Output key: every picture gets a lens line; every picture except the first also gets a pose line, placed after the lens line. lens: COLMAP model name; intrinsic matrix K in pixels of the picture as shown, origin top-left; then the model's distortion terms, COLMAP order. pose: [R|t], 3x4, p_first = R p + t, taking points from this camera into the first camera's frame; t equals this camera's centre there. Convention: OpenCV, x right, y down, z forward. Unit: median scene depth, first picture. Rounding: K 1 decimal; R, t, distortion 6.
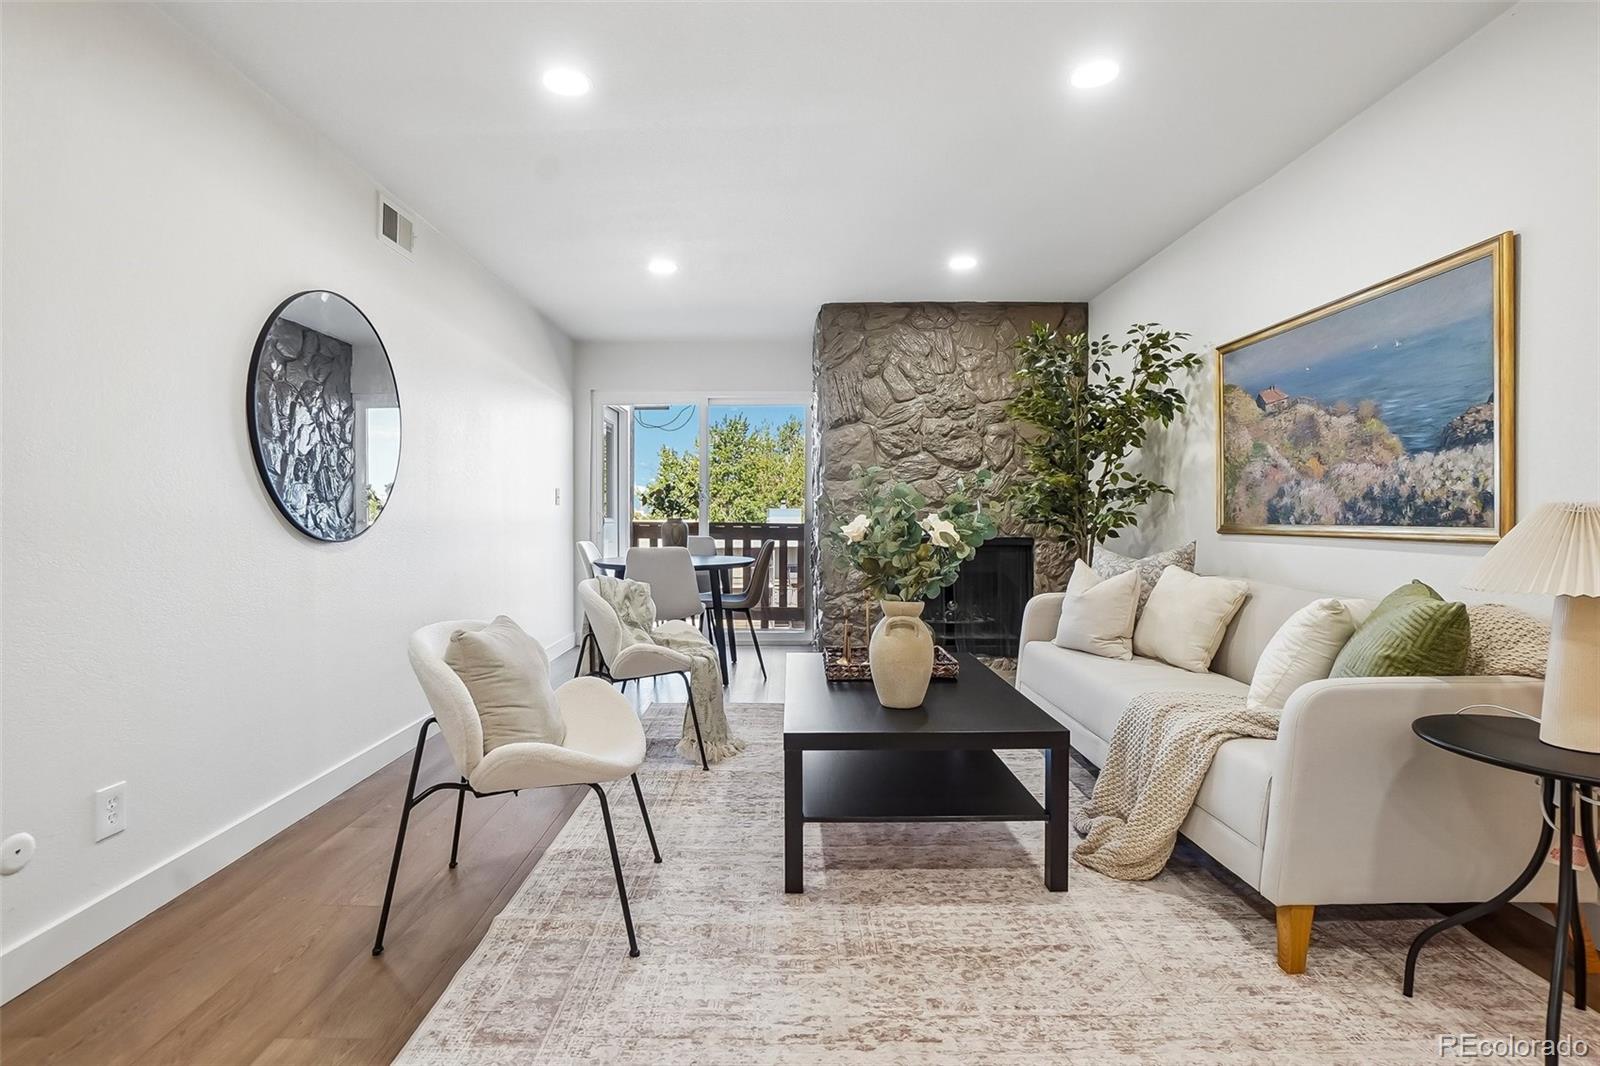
lens RADIAL K [[786.2, 0, 782.0], [0, 786.2, 525.9], [0, 0, 1]] dist [-0.048526, 0.019533]
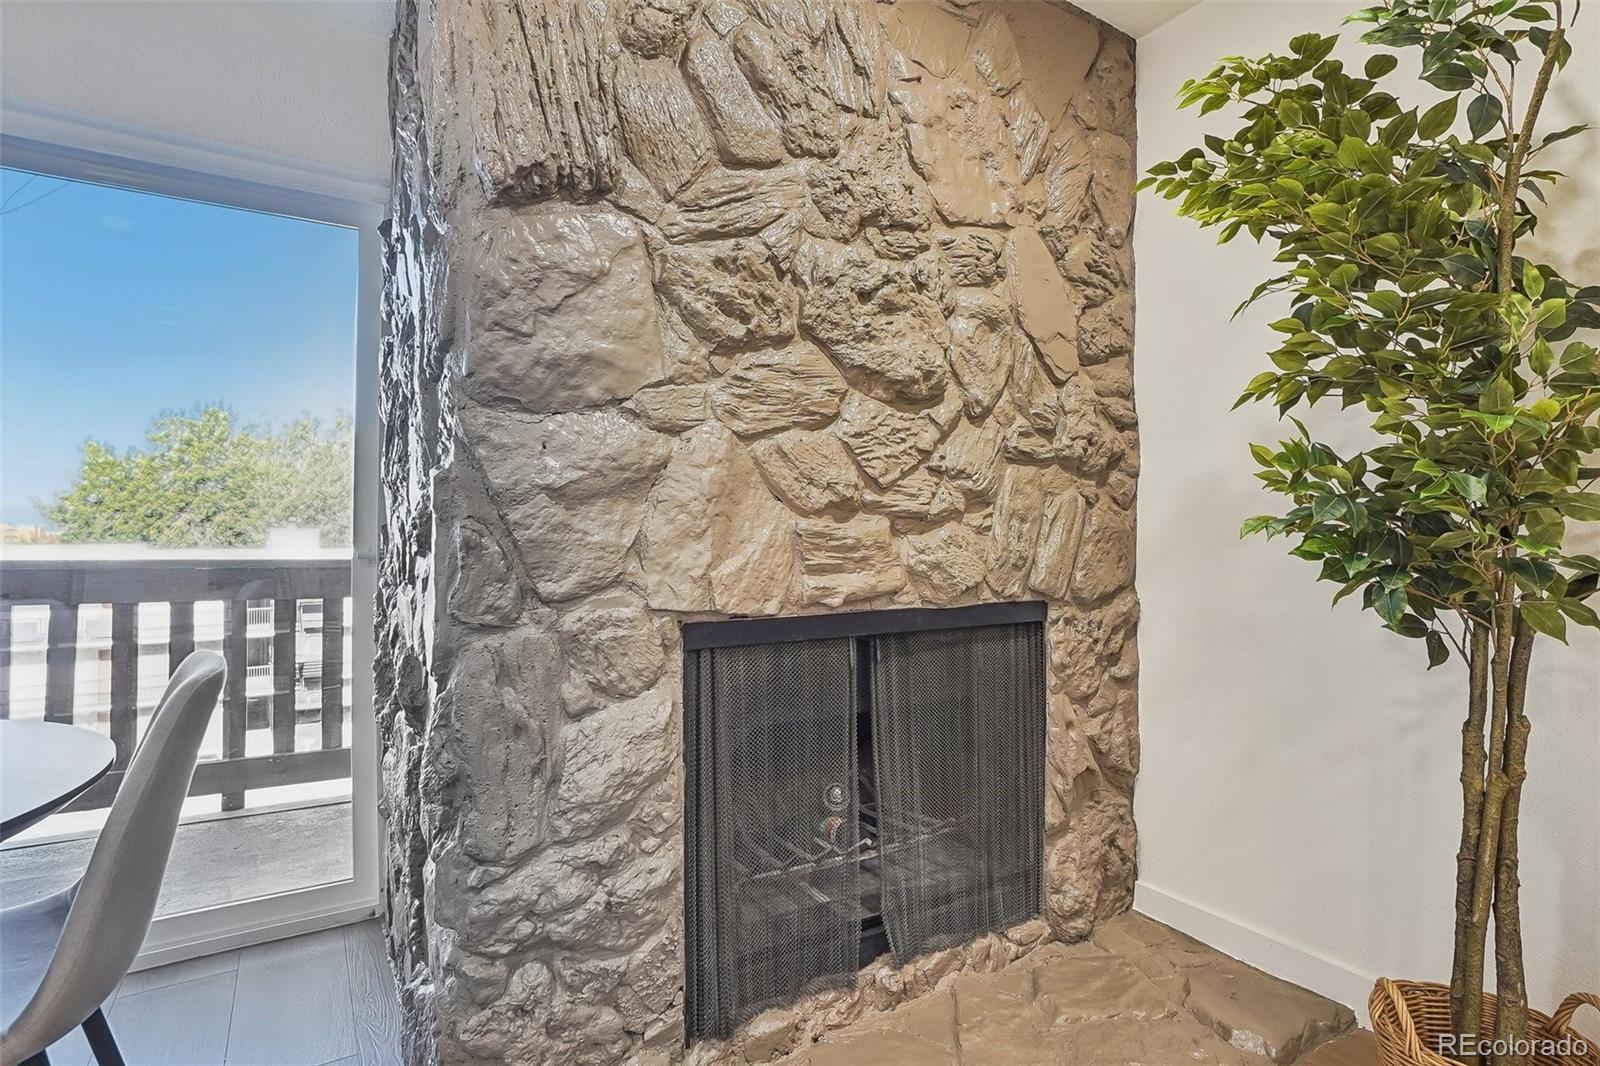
lens RADIAL K [[819.0, 0, 788.6], [0, 819.0, 521.7], [0, 0, 1]] dist [-0.040192, 0.015937]
pose [[0.846647, 0.012852, 0.532000, 0.003821], [0.005023, 0.999471, -0.032140, -0.012121], [-0.532132, 0.029884, 0.846134, 0.731021]]
